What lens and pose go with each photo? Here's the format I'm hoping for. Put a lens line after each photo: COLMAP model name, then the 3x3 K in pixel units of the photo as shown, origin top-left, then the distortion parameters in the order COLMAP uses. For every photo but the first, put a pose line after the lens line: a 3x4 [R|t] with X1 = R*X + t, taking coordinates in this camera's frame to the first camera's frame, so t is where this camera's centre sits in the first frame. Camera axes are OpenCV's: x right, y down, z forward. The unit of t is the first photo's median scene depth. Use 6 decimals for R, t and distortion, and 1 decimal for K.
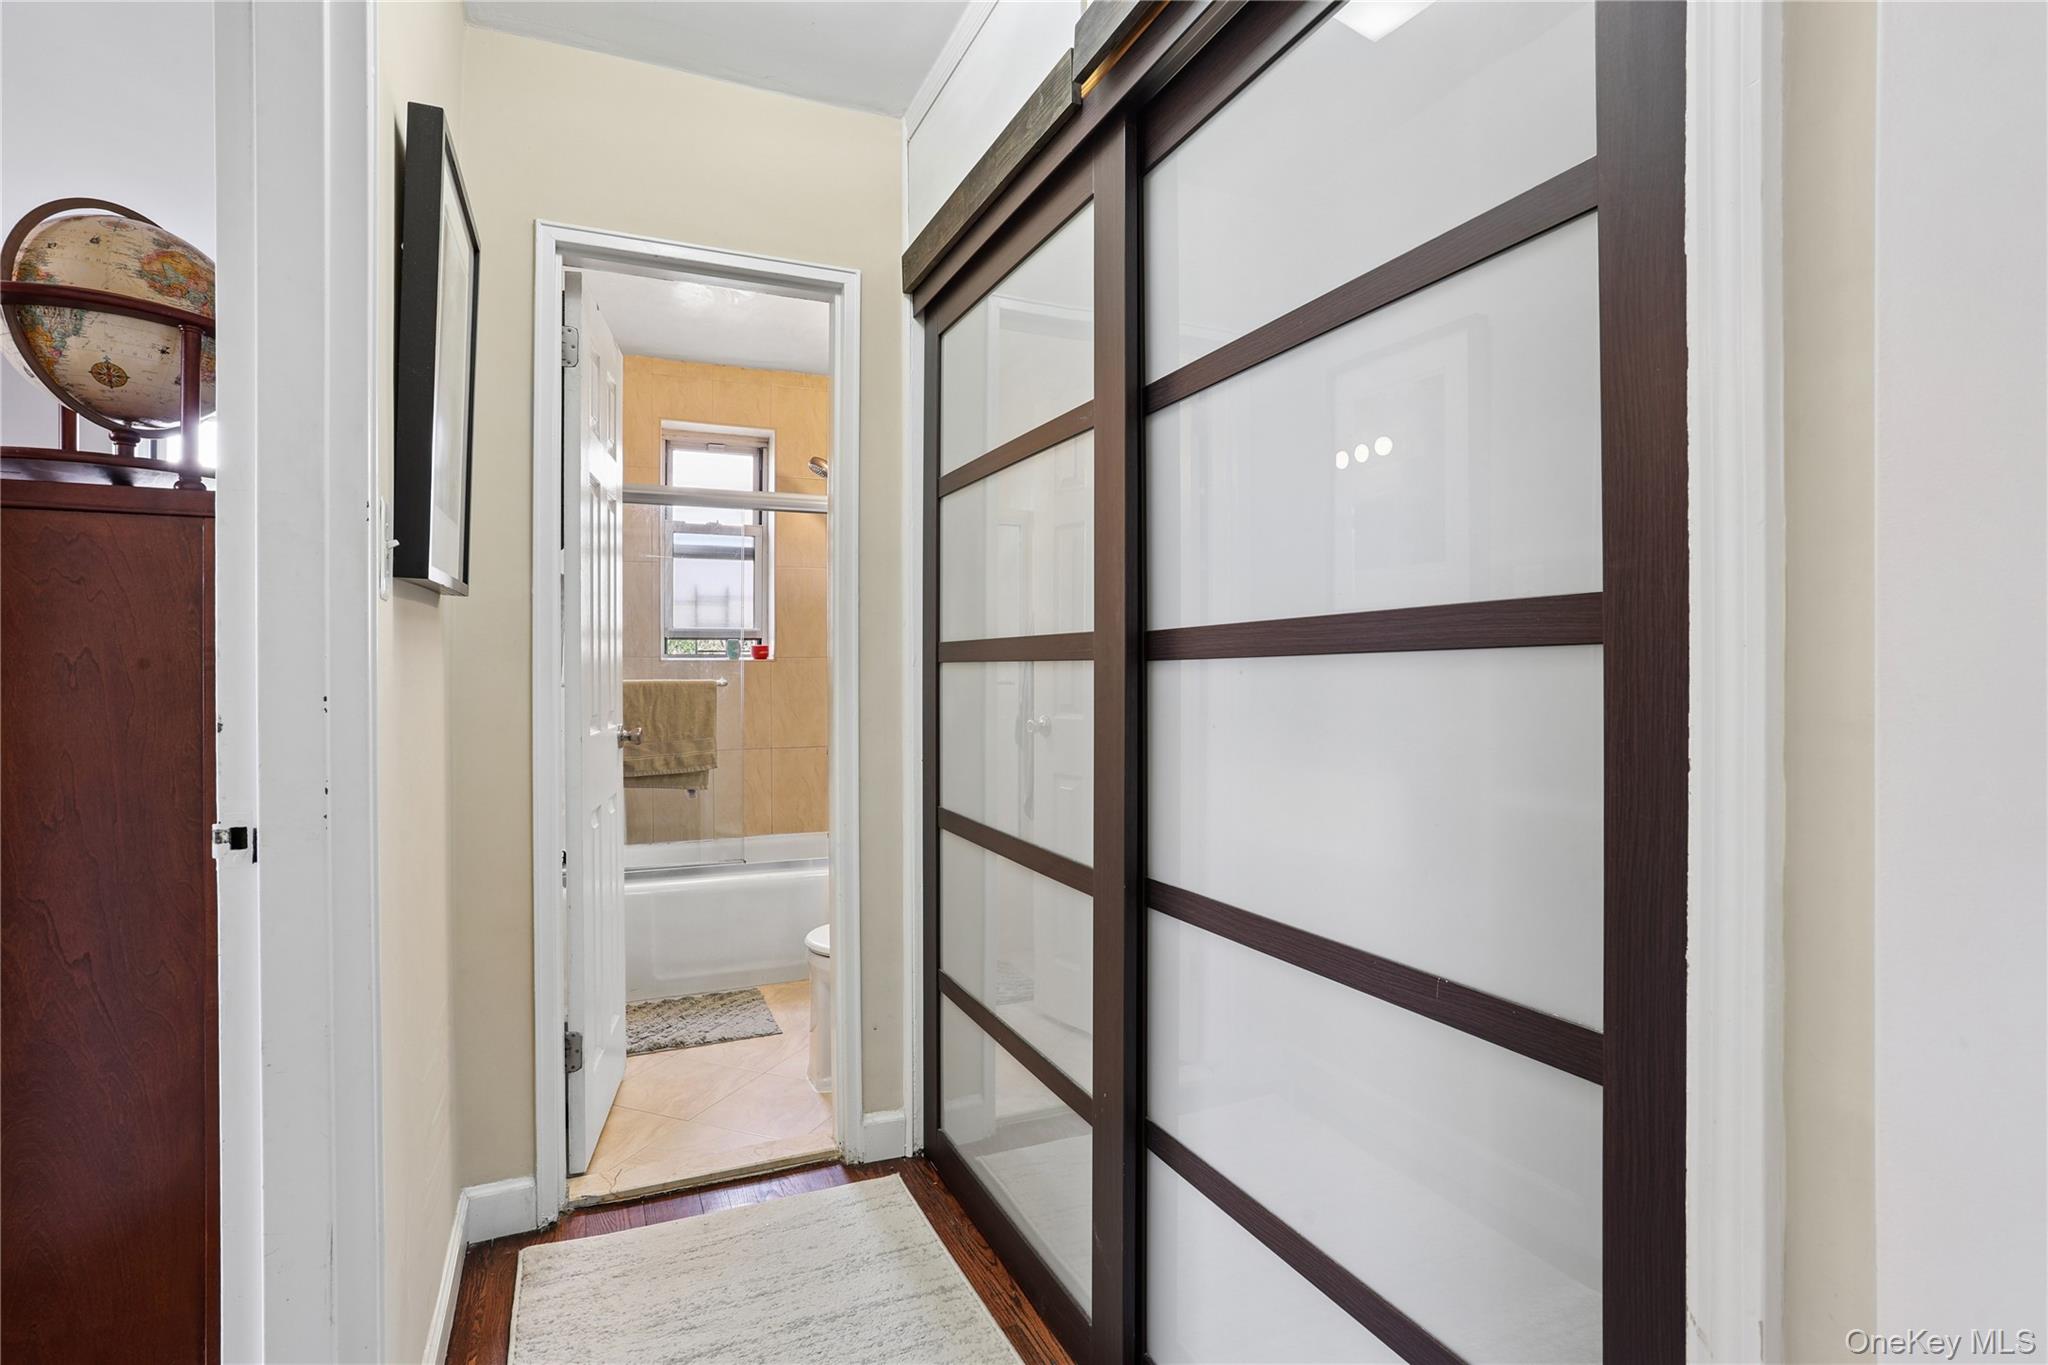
lens RADIAL K [[996.4, 0, 1019.6], [0, 996.4, 677.6], [0, 0, 1]] dist [-0.073889, 0.026884]
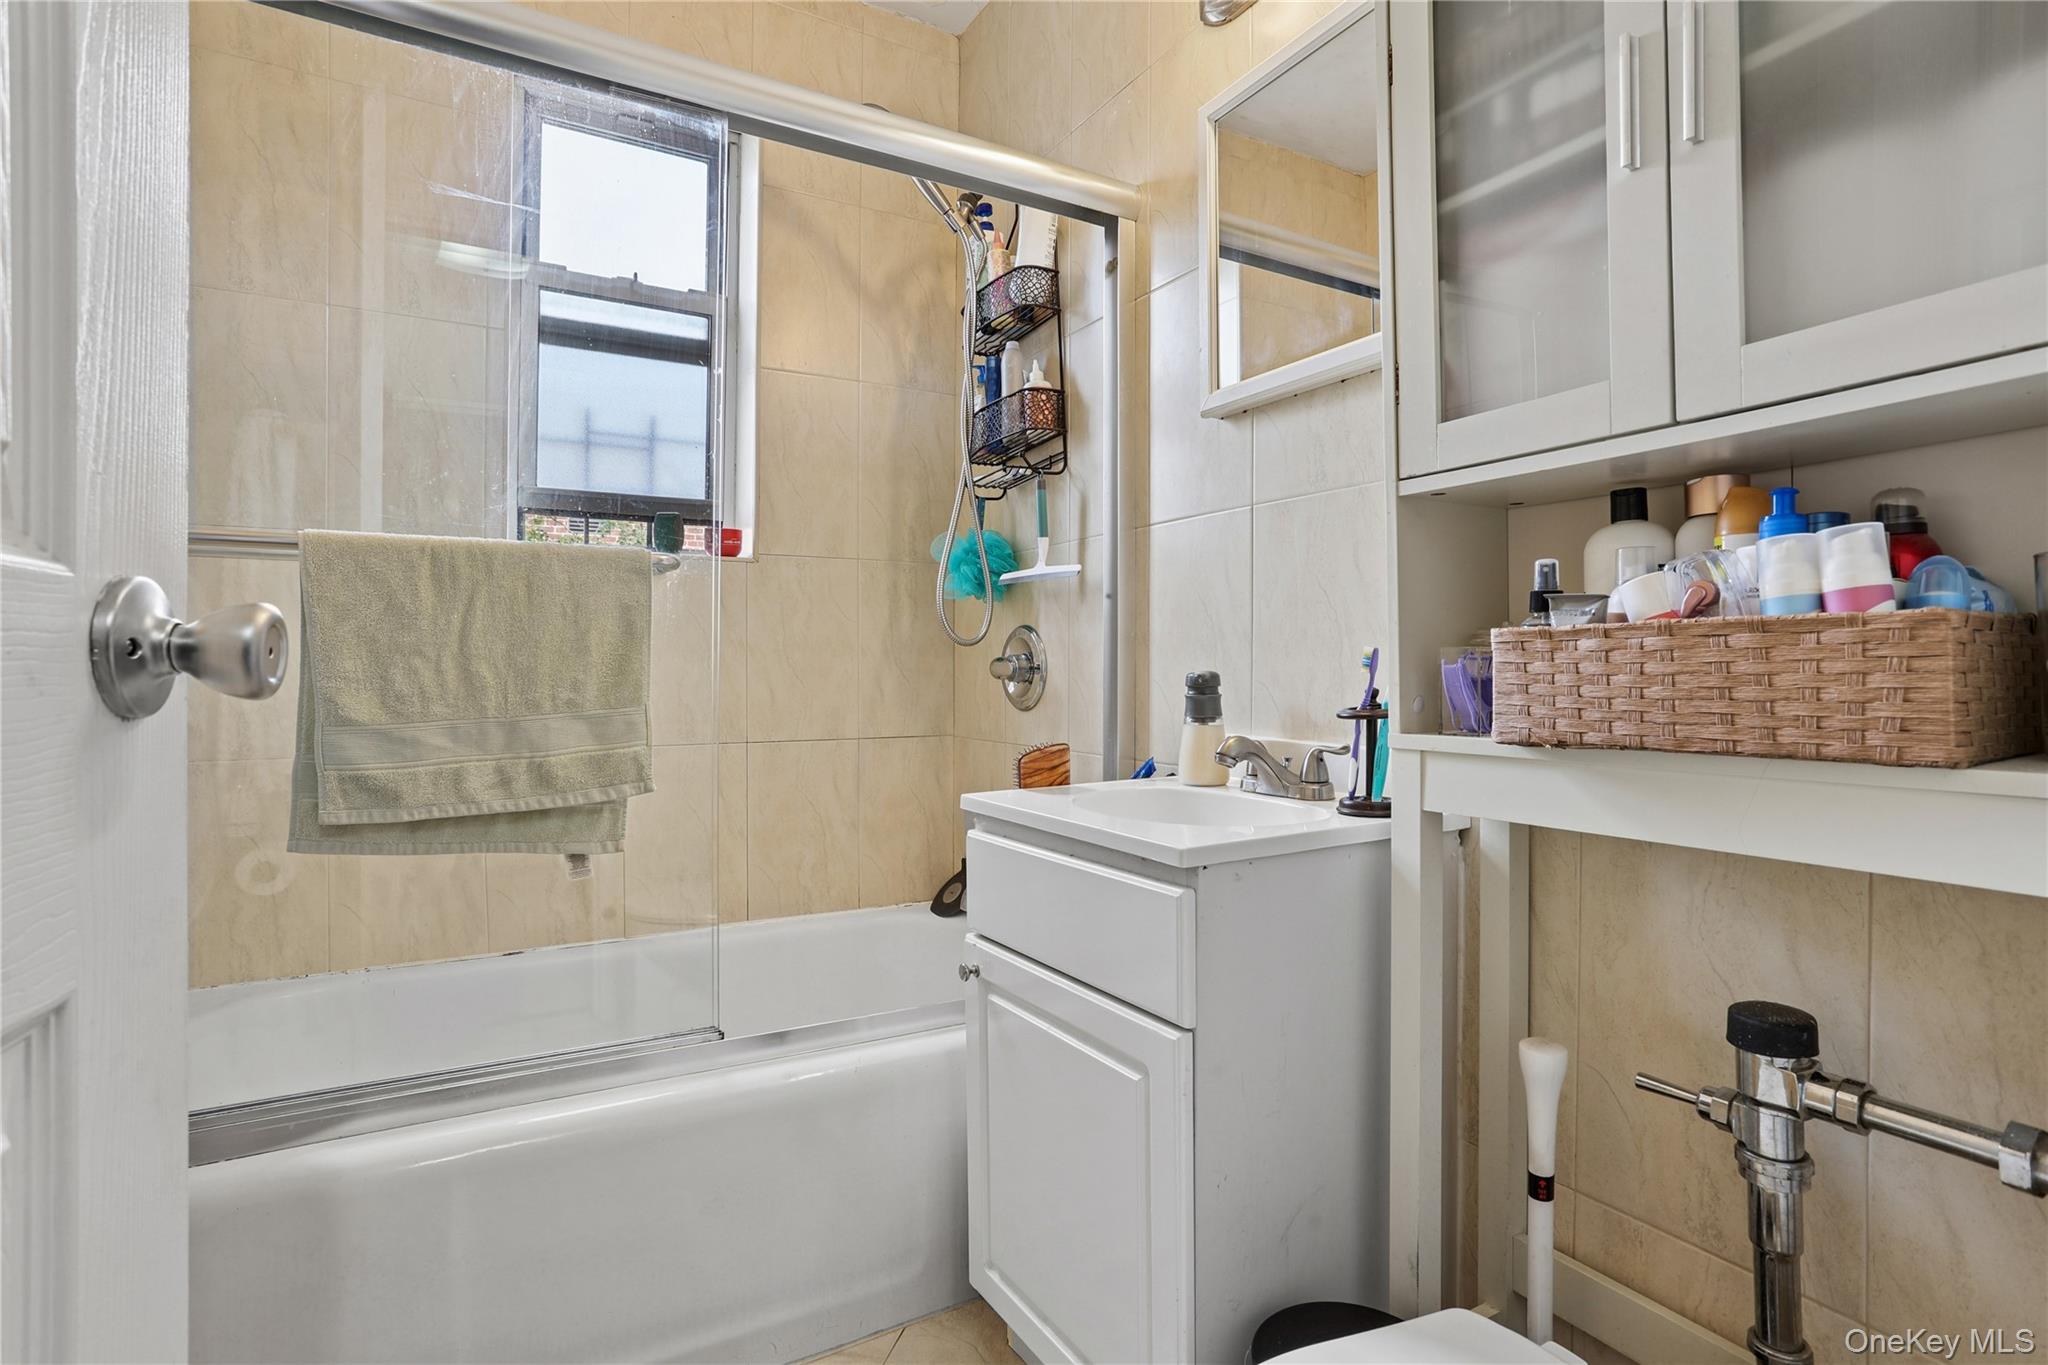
lens RADIAL K [[996.4, 0, 1019.6], [0, 996.4, 677.6], [0, 0, 1]] dist [-0.073889, 0.026884]
pose [[0.994169, 0.006229, 0.107651, -0.212442], [-0.006208, 0.999981, -0.000532, 0.049325], [-0.107652, -0.000139, 0.994189, 0.632500]]
